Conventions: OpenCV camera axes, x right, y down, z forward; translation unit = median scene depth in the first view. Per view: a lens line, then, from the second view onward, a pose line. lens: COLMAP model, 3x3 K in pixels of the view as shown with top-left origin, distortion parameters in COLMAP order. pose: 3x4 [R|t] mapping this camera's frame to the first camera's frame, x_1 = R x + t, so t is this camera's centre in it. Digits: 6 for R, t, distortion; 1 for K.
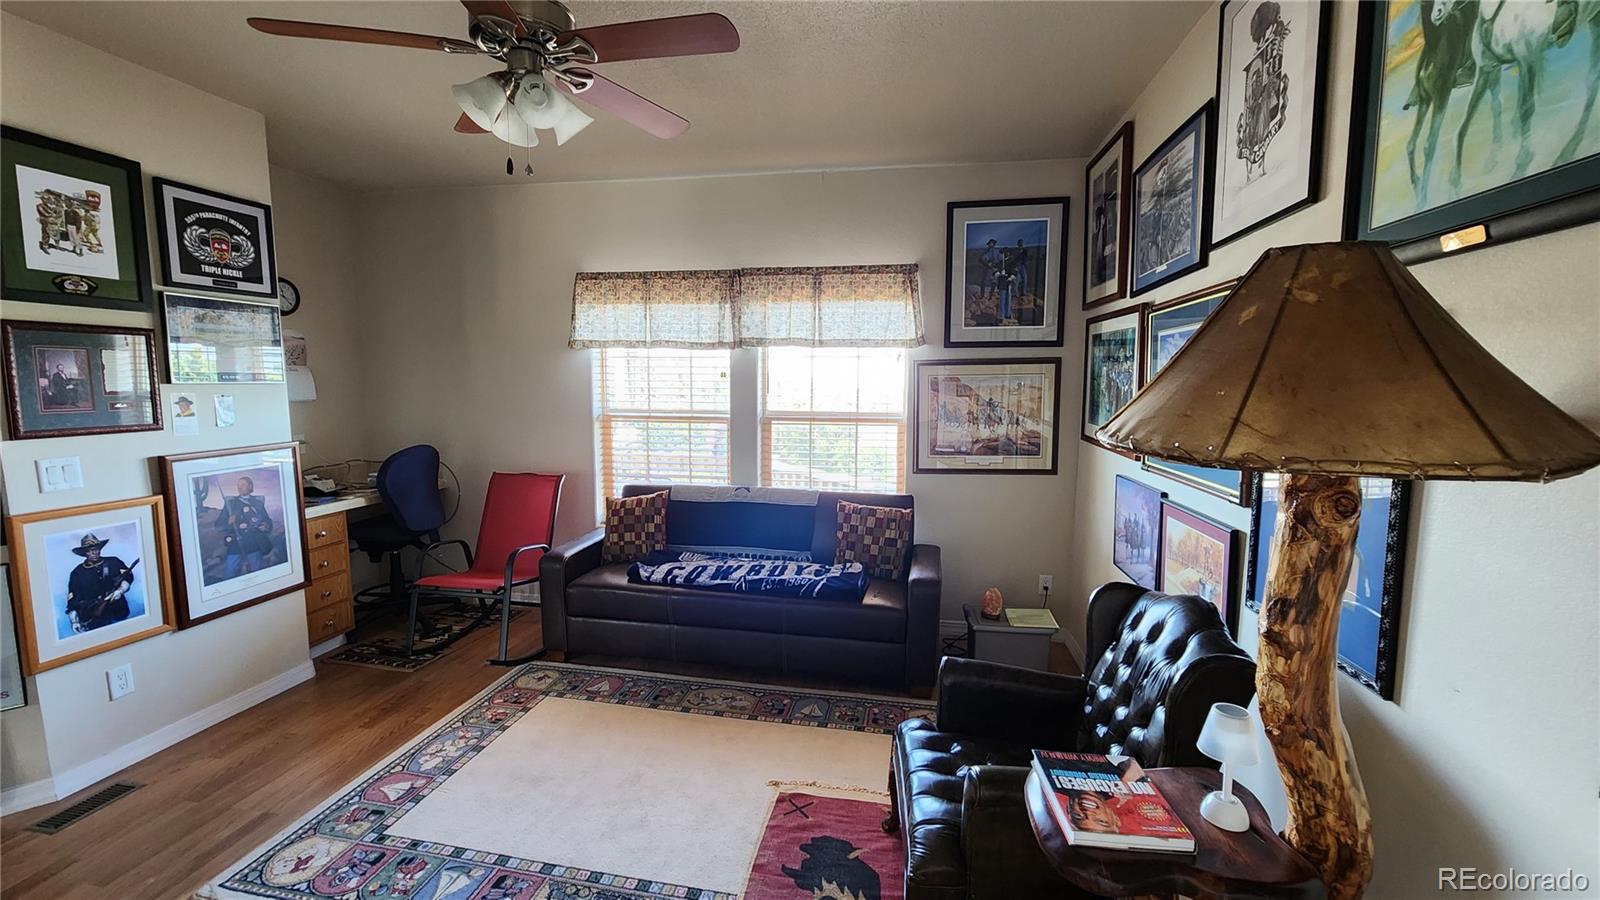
lens RADIAL K [[659.6, 0, 804.8], [0, 659.6, 456.0], [0, 0, 1]] dist [-0.003247, 0.000775]
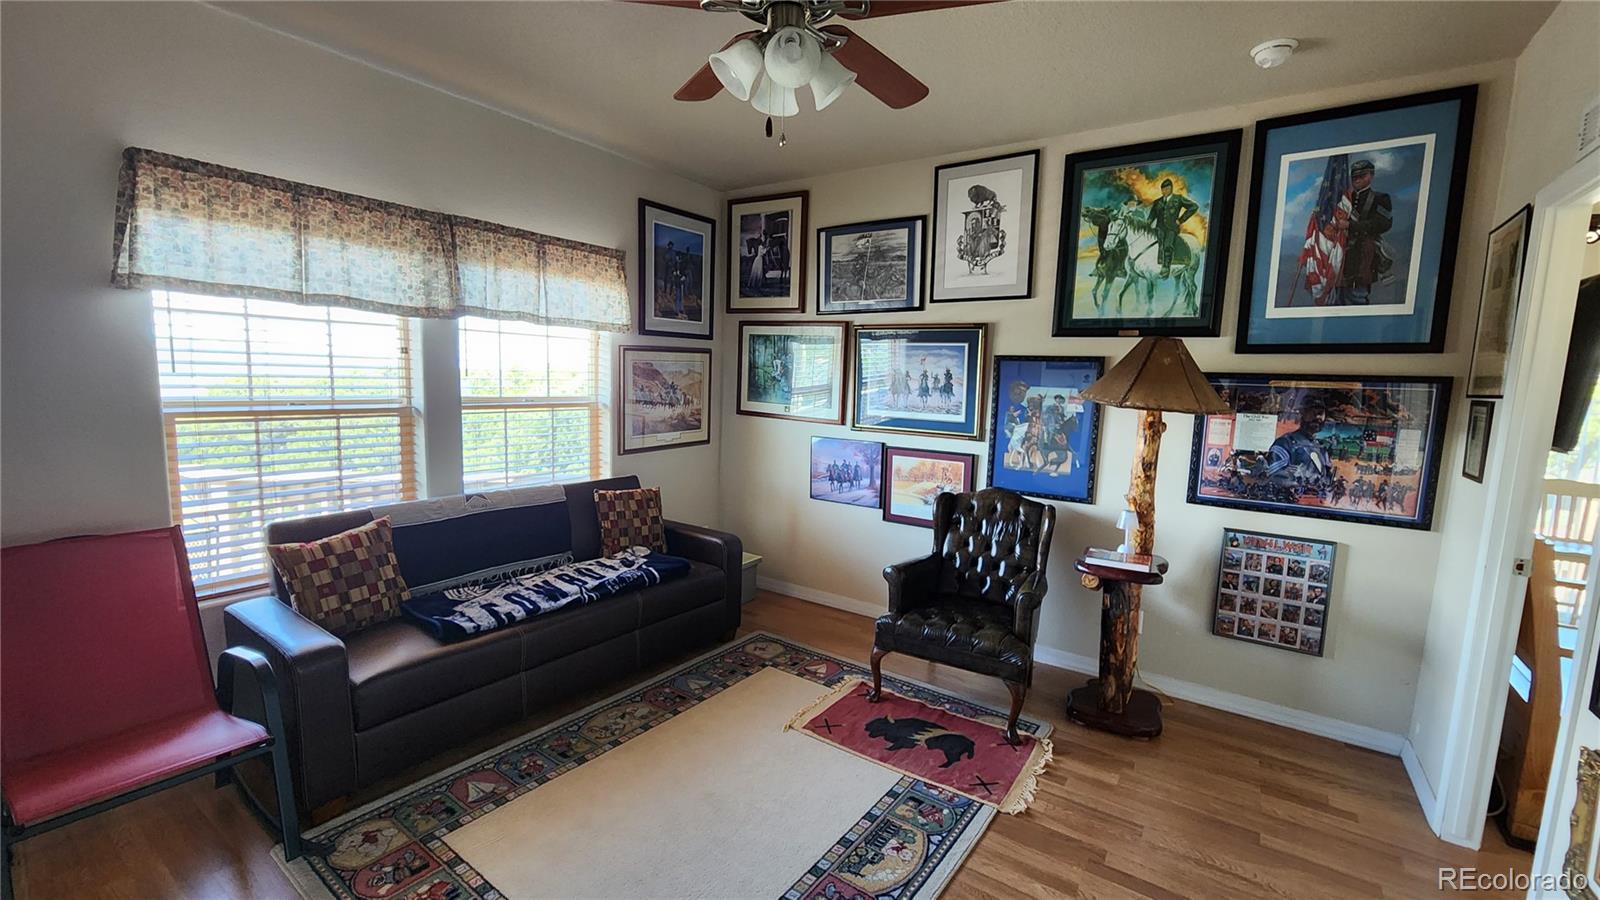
lens RADIAL K [[659.6, 0, 796.3], [0, 659.6, 452.6], [0, 0, 1]] dist [-0.003247, 0.000775]
pose [[0.427063, -0.099830, 0.898694, -0.673070], [0.068753, 0.994595, 0.077811, -0.040630], [-0.901604, 0.028558, 0.431618, 0.322402]]
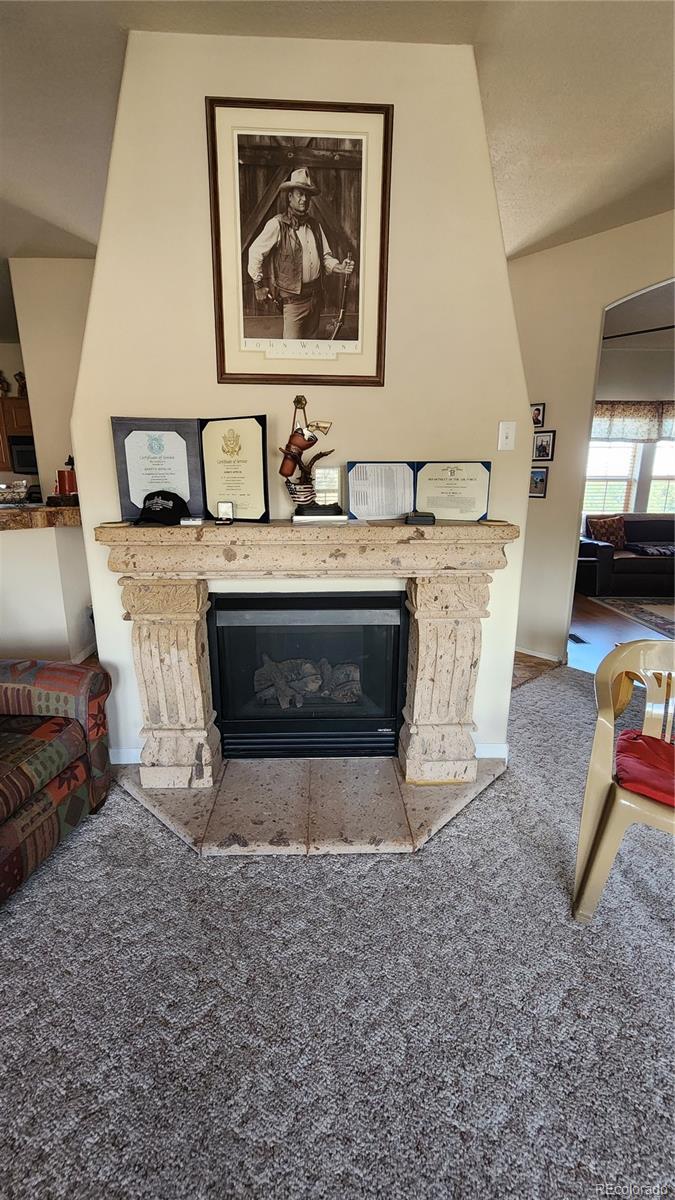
lens RADIAL K [[494.7, 0, 335.1], [0, 494.7, 598.1], [0, 0, 1]] dist [-0.003247, 0.000775]
pose [[0.981195, -0.054030, 0.185302, -1.427864], [0.027211, 0.989155, 0.144333, 0.064286], [-0.191090, -0.136576, 0.972024, -0.349200]]
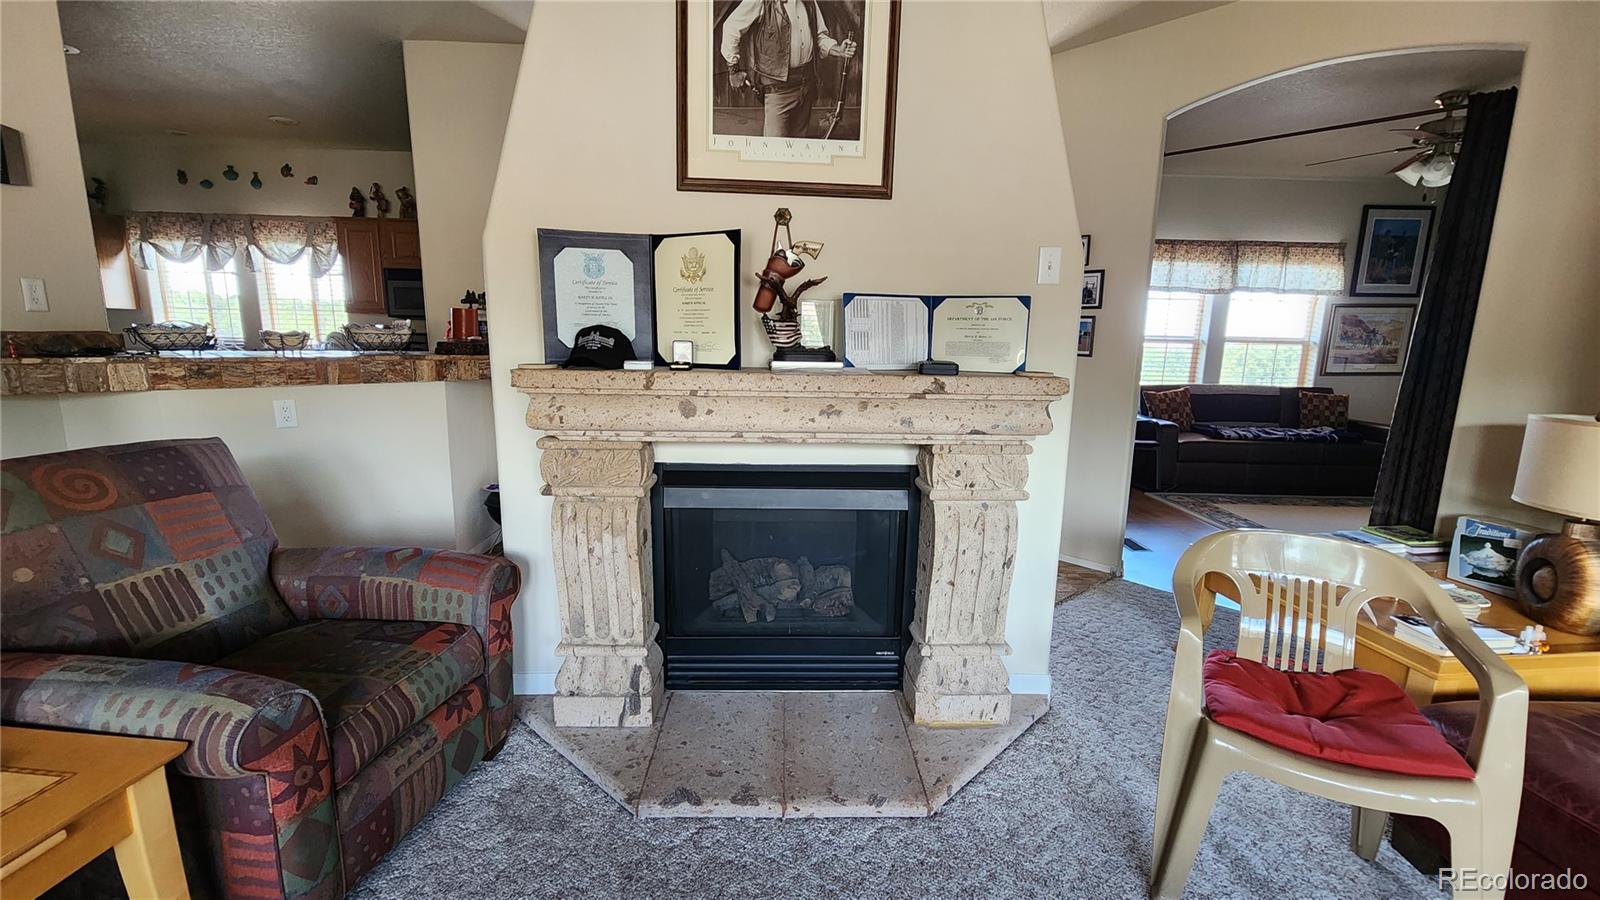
lens RADIAL K [[659.6, 0, 806.1], [0, 659.6, 457.0], [0, 0, 1]] dist [-0.003247, 0.000775]
pose [[0.980376, -0.023731, 0.195703, -1.449958], [0.007893, 0.996657, 0.081317, 0.088291], [-0.196979, -0.078176, 0.977286, -0.351273]]
